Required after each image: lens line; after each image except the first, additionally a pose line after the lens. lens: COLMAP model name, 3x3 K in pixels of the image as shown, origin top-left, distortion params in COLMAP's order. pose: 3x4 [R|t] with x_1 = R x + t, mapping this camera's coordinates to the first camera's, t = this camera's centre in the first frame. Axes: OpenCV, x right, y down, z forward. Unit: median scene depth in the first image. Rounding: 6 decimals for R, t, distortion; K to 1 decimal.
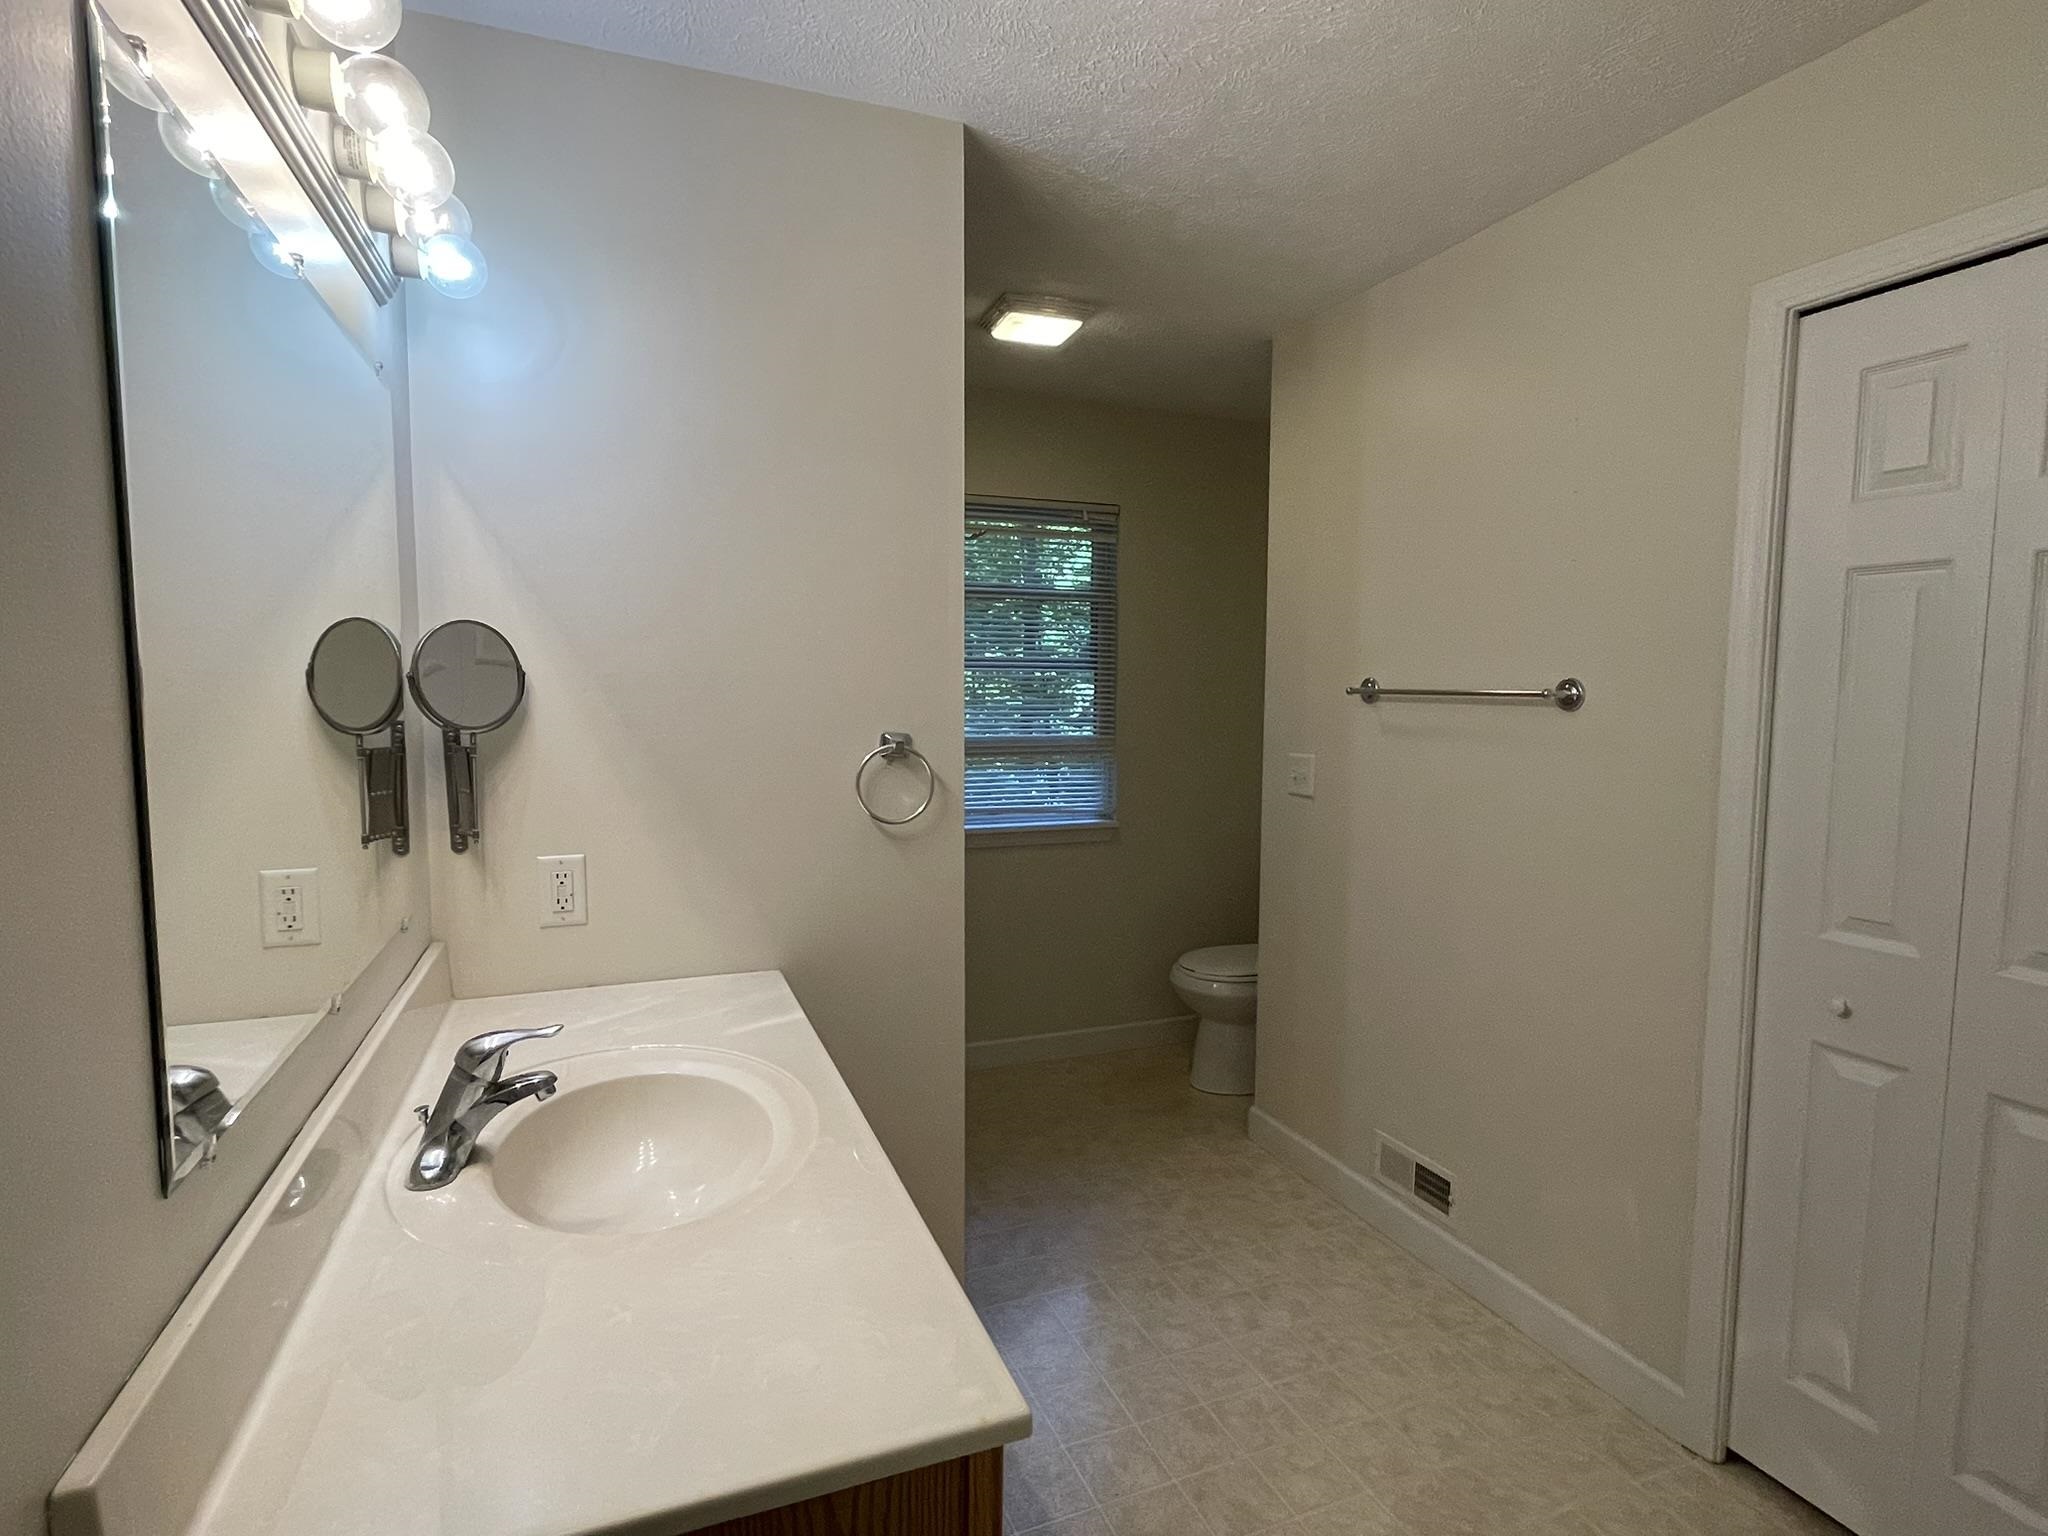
lens RADIAL K [[1038.0, 0, 1028.0], [0, 1038.0, 767.2], [0, 0, 1]] dist [0.000779, -0.000005]
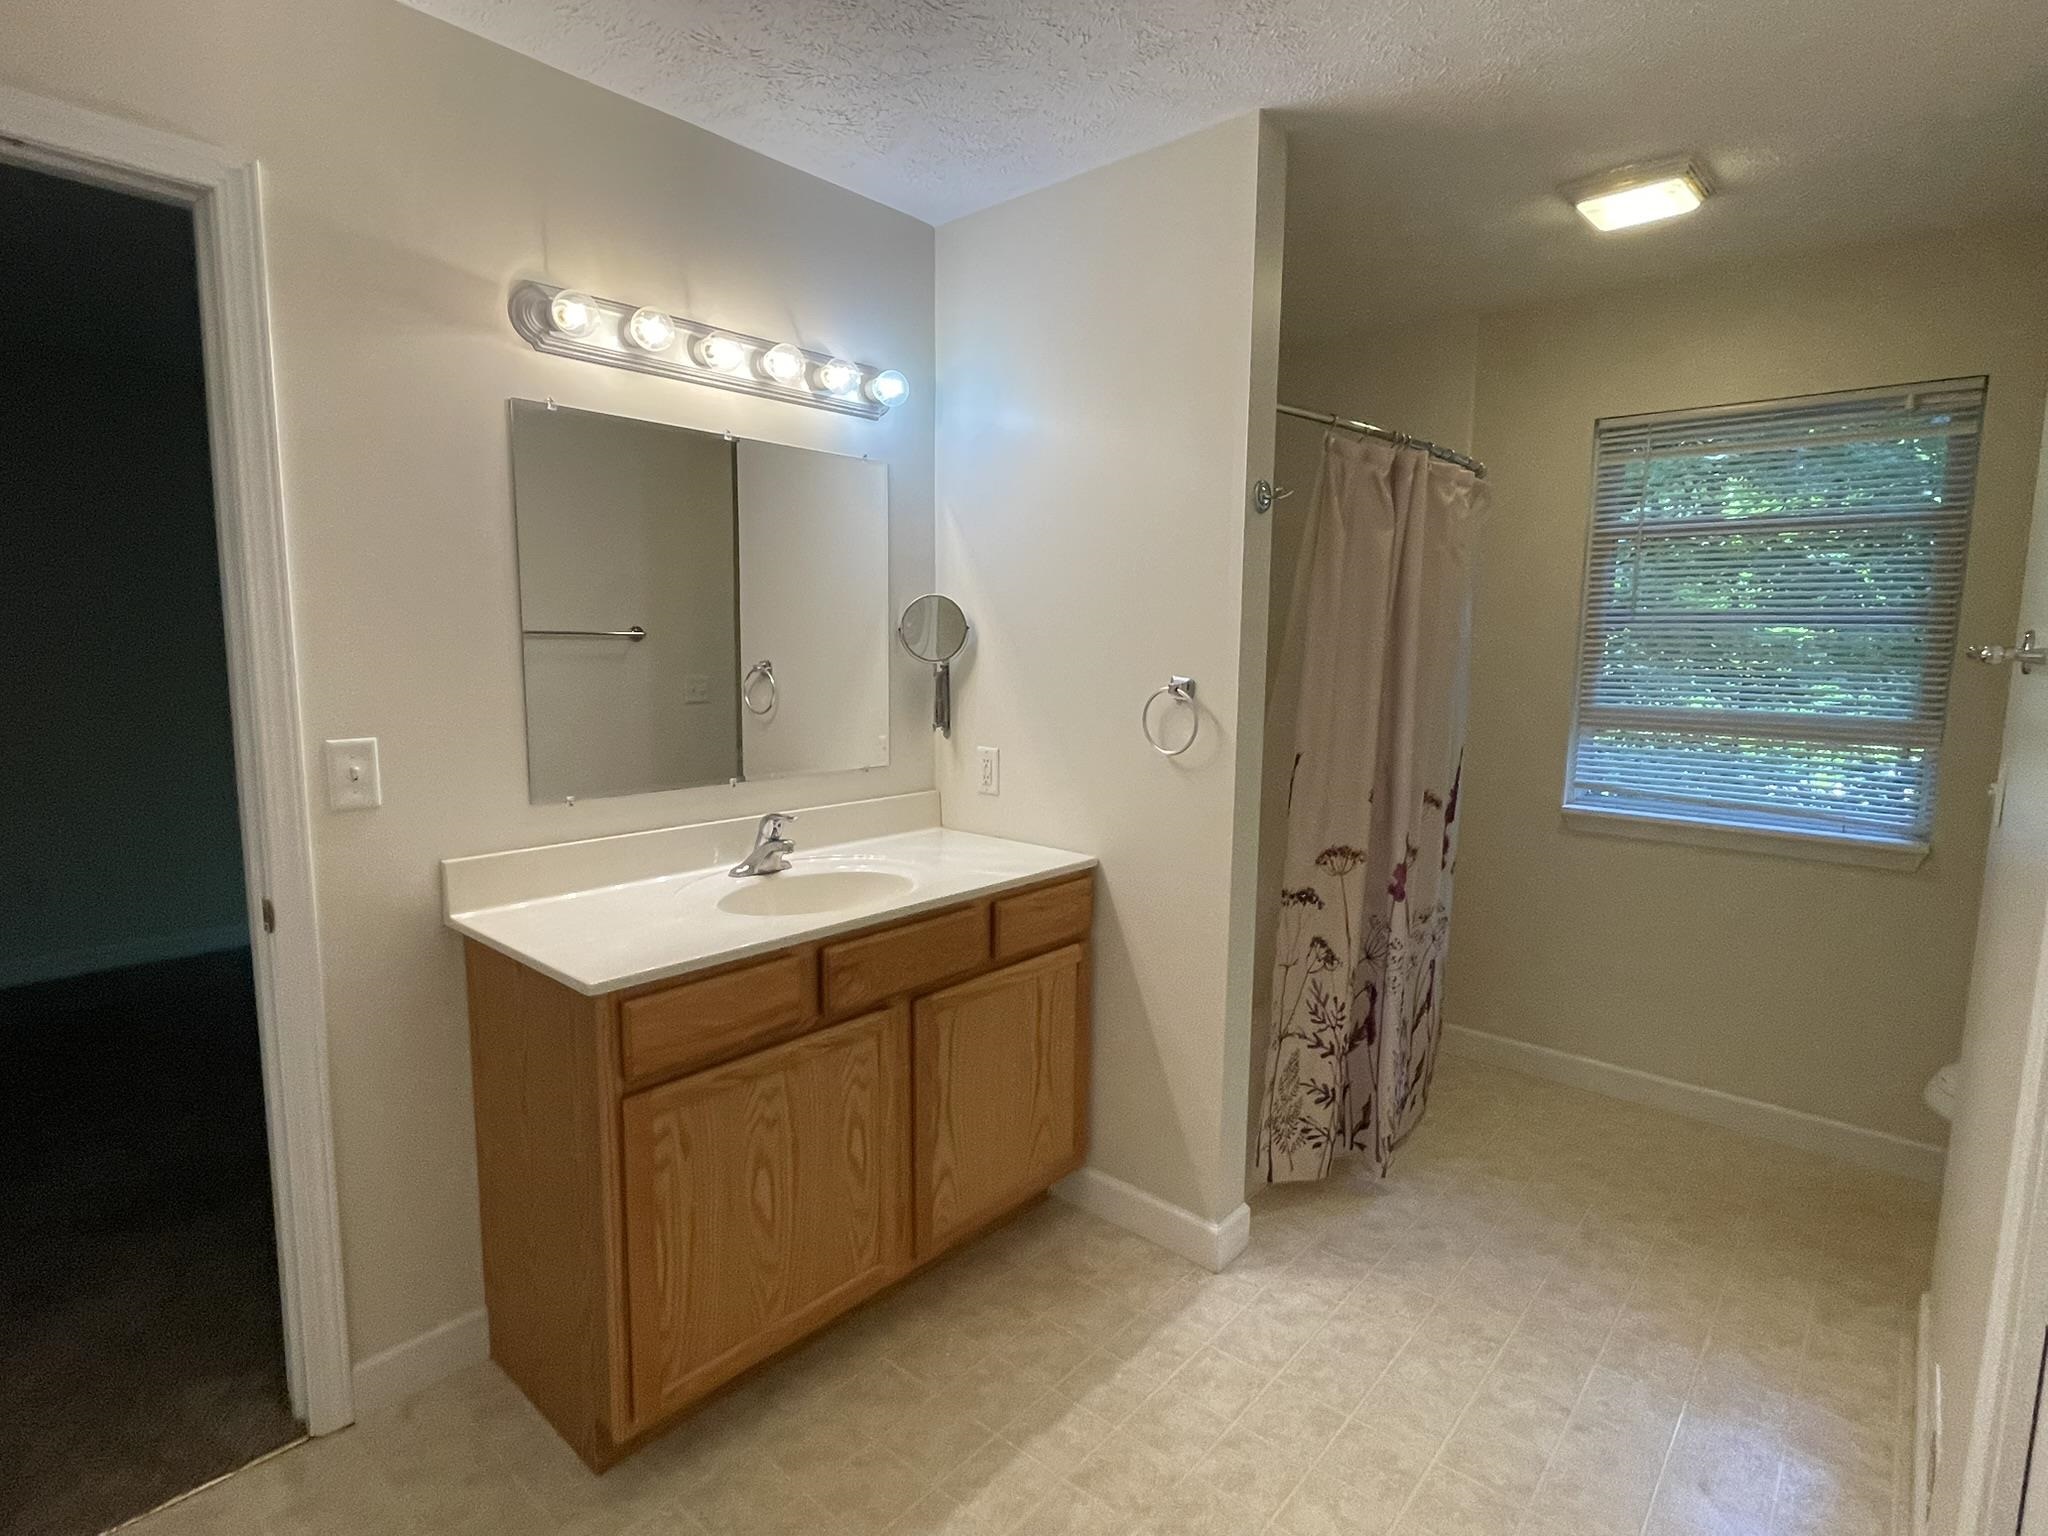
lens RADIAL K [[1038.0, 0, 1028.1], [0, 1038.0, 766.5], [0, 0, 1]] dist [0.000779, -0.000005]
pose [[0.455969, 0.116665, -0.882316, 0.579009], [-0.082093, 0.992658, 0.088831, -0.017588], [0.886201, 0.031927, 0.462199, 0.217853]]
